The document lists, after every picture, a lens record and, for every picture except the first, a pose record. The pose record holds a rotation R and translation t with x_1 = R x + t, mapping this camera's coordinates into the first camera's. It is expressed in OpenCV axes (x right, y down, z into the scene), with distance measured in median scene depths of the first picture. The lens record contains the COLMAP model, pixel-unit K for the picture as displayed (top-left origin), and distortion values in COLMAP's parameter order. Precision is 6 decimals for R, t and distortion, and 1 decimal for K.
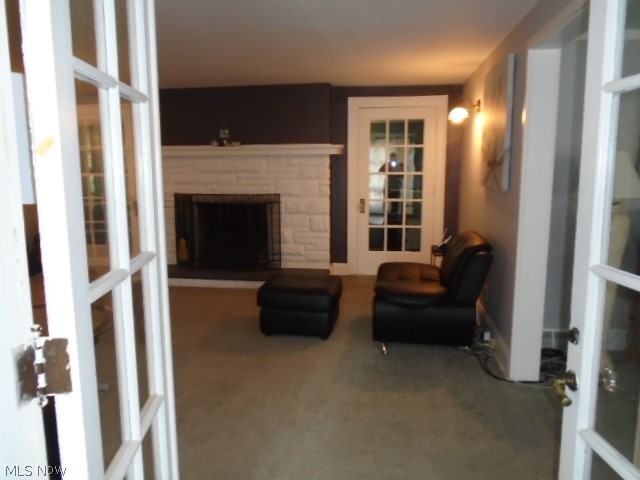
lens RADIAL K [[488.0, 0, 318.0], [0, 488.0, 237.3], [0, 0, 1]] dist [-0.018416, 0.023141]
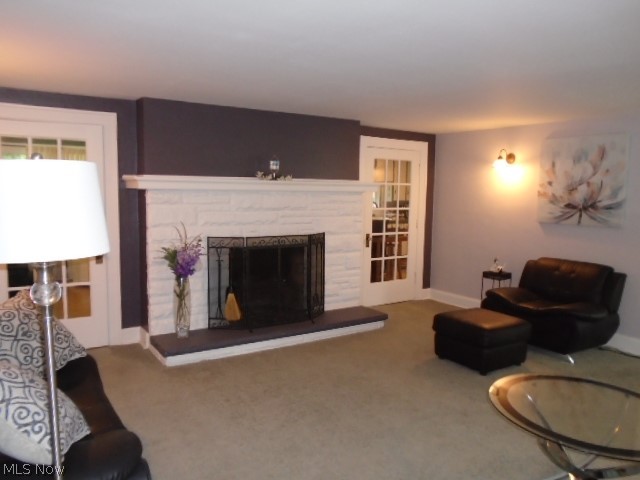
lens RADIAL K [[488.0, 0, 318.1], [0, 488.0, 242.8], [0, 0, 1]] dist [-0.018416, 0.023141]
pose [[0.764508, -0.052157, 0.642500, -0.678600], [0.082953, 0.996394, -0.017821, -0.052210], [-0.639254, 0.066921, 0.766078, 0.290440]]
